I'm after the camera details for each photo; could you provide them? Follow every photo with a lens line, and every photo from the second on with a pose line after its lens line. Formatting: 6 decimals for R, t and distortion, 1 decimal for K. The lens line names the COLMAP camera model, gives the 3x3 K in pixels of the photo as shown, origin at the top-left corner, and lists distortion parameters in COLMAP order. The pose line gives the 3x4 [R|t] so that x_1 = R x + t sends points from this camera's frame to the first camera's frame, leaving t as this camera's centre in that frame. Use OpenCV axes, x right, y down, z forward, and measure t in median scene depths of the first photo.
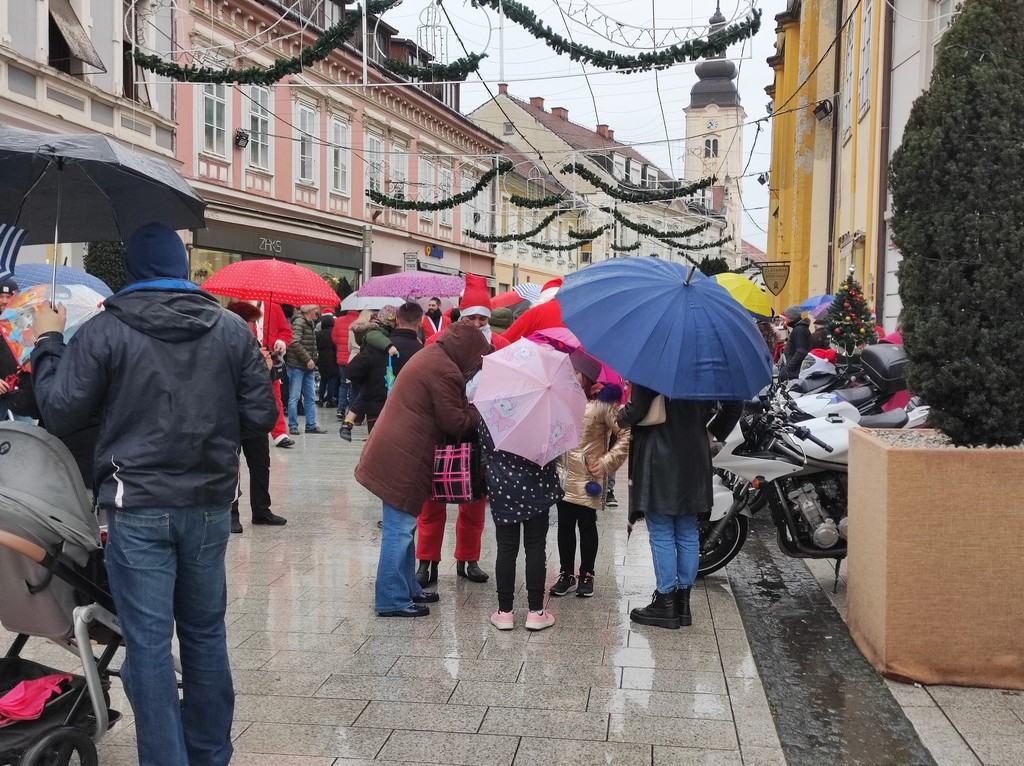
lens RADIAL K [[1161.1, 0, 512.0], [0, 1161.1, 383.0], [0, 0, 1]] dist [0.048764, -0.033687]
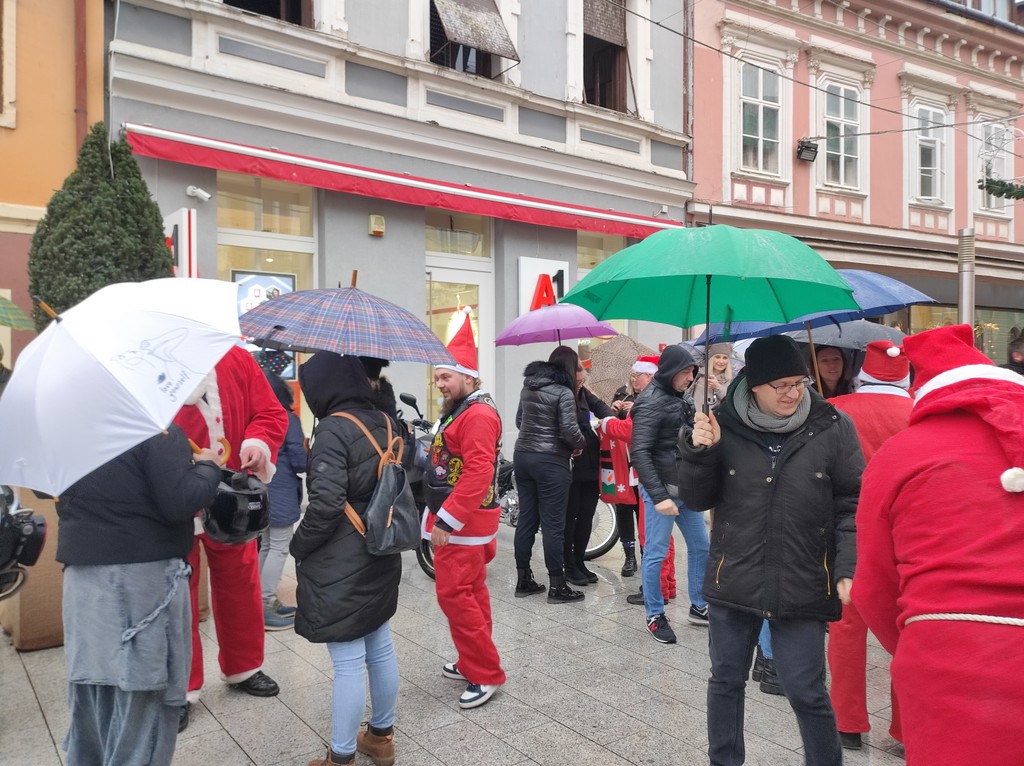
lens RADIAL K [[831.3, 0, 535.5], [0, 831.3, 372.6], [0, 0, 1]] dist [0.048012, -0.018022]
pose [[0.714919, -0.024826, -0.698766, 0.030609], [-0.018637, 0.998338, -0.054537, -0.027652], [0.698959, 0.052013, 0.713268, 0.510890]]
